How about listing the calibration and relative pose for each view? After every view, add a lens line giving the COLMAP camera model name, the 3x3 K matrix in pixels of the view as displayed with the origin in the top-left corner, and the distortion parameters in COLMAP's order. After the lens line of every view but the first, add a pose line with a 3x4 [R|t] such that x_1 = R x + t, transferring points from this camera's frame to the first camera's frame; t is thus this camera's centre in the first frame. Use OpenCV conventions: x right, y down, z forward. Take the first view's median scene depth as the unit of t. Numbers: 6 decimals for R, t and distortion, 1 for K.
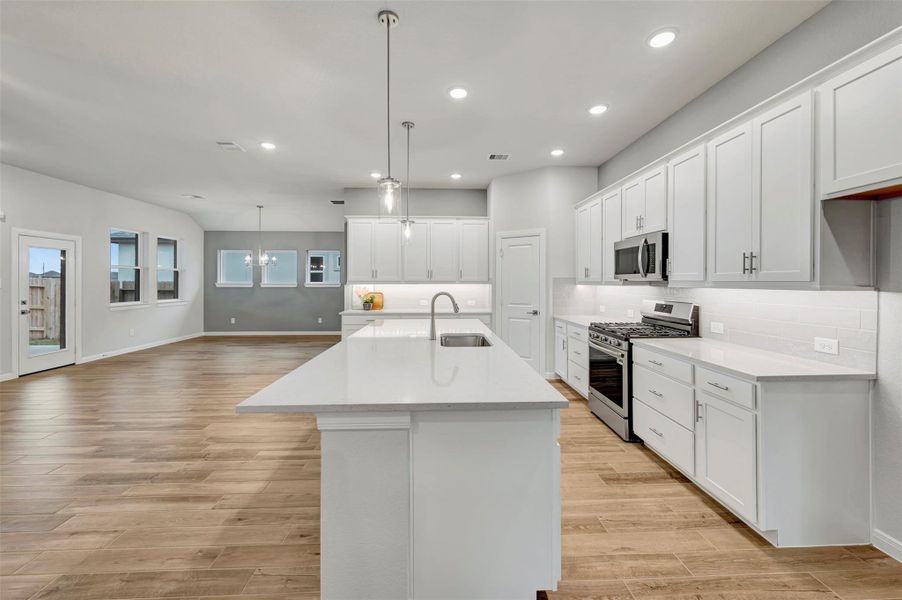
lens RADIAL K [[360.5, 0, 454.4], [0, 360.5, 282.9], [0, 0, 1]] dist [-0.000638, -0.000209]
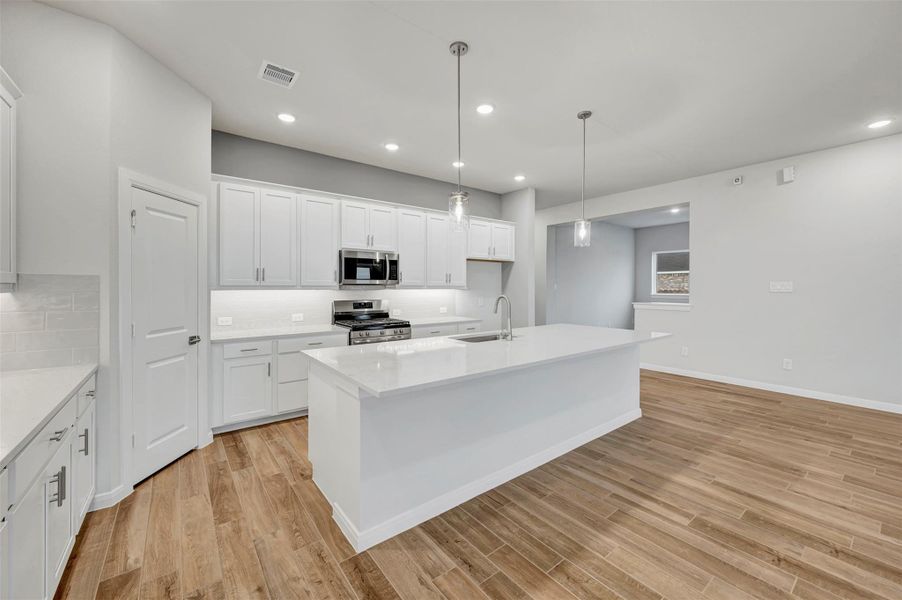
lens RADIAL K [[359.4, 0, 455.2], [0, 359.4, 288.0], [0, 0, 1]] dist [-0.001275, -0.000042]
pose [[-0.577351, -0.003811, 0.816487, -0.751046], [0.002198, 0.999978, 0.006222, -0.003459], [-0.816493, 0.005387, -0.577330, 1.564970]]
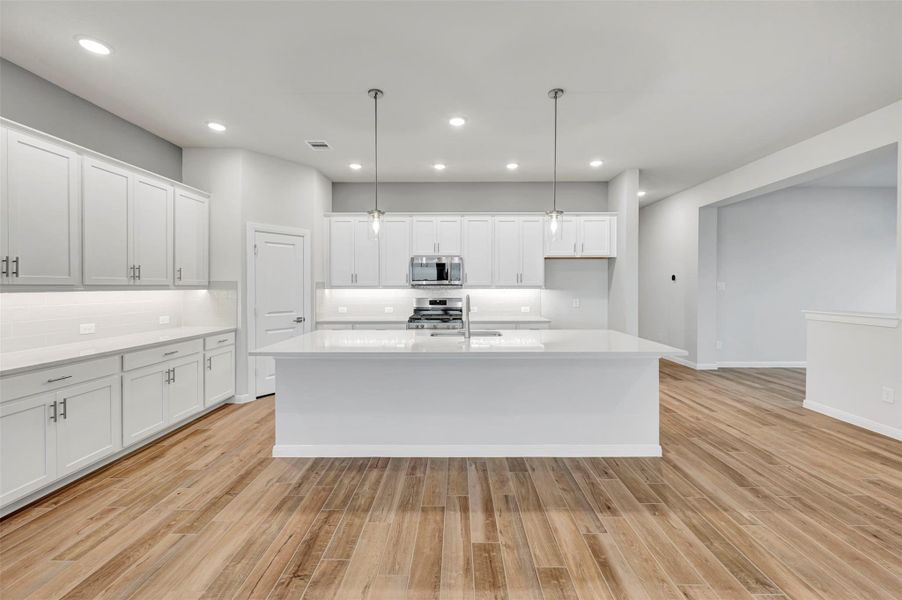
lens RADIAL K [[359.4, 0, 455.2], [0, 359.4, 288.0], [0, 0, 1]] dist [-0.001275, -0.000042]
pose [[0.055902, -0.004815, 0.998425, -1.054900], [0.004940, 0.999977, 0.004546, -0.001256], [-0.998424, 0.004678, 0.055924, 0.874135]]
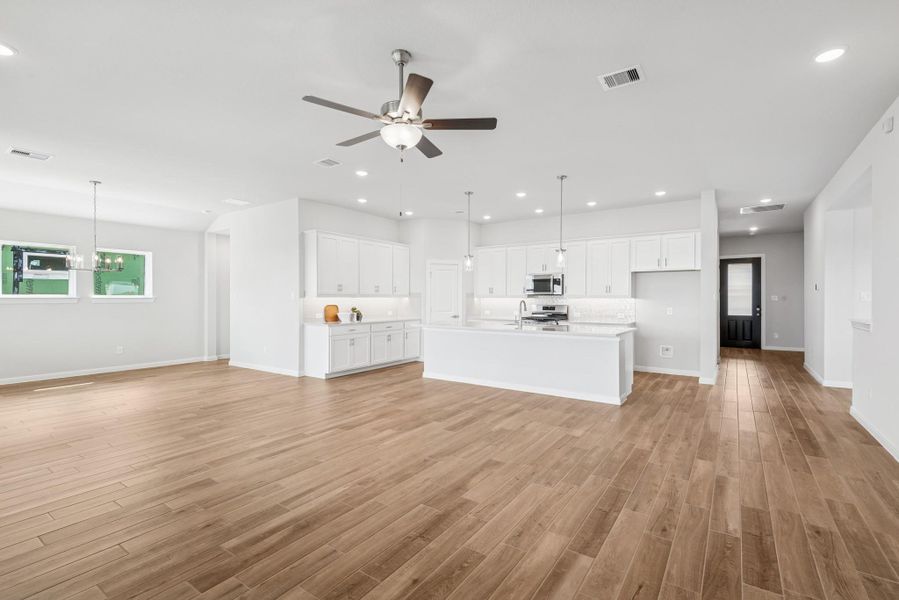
lens RADIAL K [[407.3, 0, 452.8], [0, 407.3, 298.8], [0, 0, 1]] dist [0.036840, -0.020427]
pose [[0.603510, -0.000700, 0.797355, -1.766622], [0.000333, 1.000000, 0.000625, 0.013455], [-0.797355, -0.000112, 0.603510, -0.001824]]
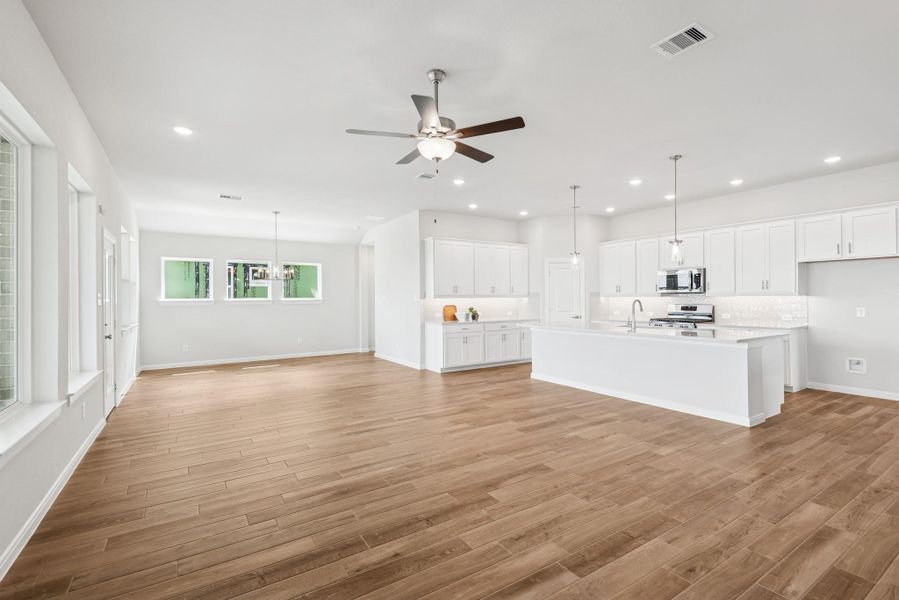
lens RADIAL K [[407.3, 0, 452.8], [0, 407.3, 298.8], [0, 0, 1]] dist [0.036840, -0.020427]
pose [[0.863253, -0.008074, 0.504707, -1.583848], [0.009685, 0.999953, -0.000569, 0.011769], [-0.504679, 0.005379, 0.863290, -0.211002]]
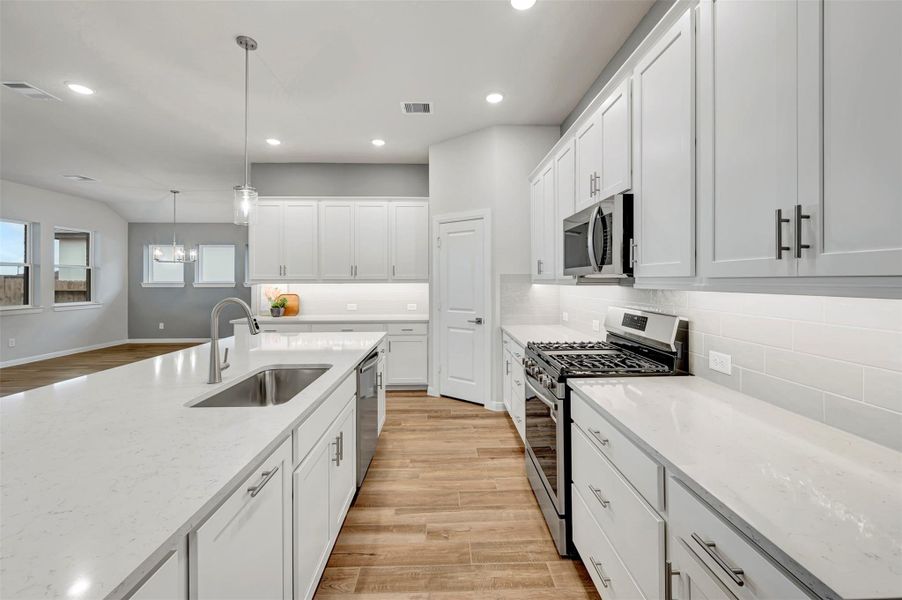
lens RADIAL K [[362.0, 0, 454.4], [0, 362.0, 279.4], [0, 0, 1]] dist [-0.001174, -0.000187]
pose [[0.999896, -0.003172, -0.014085, 0.291792], [0.003094, 0.999980, -0.005589, -0.000234], [0.014103, 0.005544, 0.999885, 0.388597]]
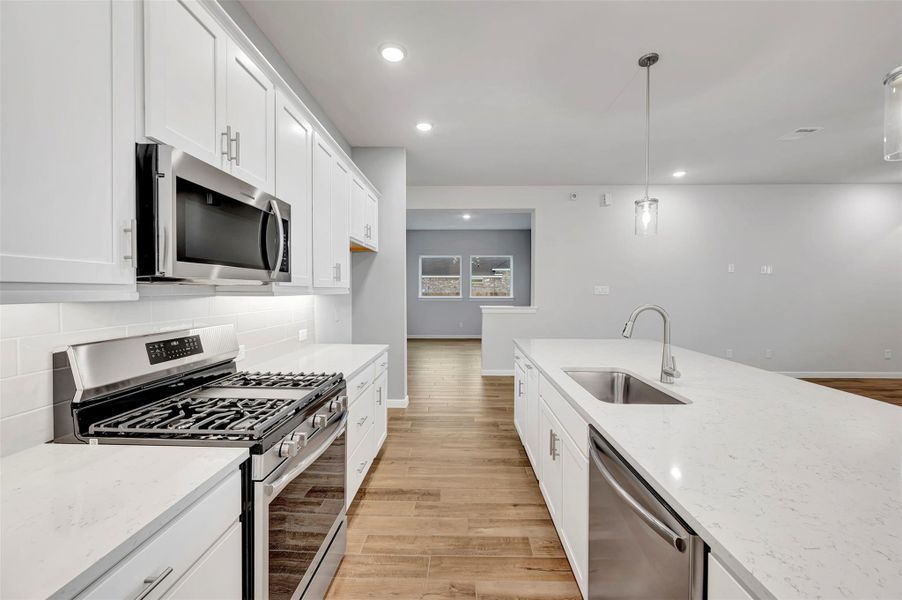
lens RADIAL K [[356.9, 0, 454.4], [0, 356.9, 292.8], [0, 0, 1]] dist [-0.000821, -0.000359]
pose [[-0.997487, -0.002302, 0.070819, 0.232268], [-0.001550, 0.999942, 0.010670, -0.000787], [-0.070839, 0.010533, -0.997432, 1.464567]]
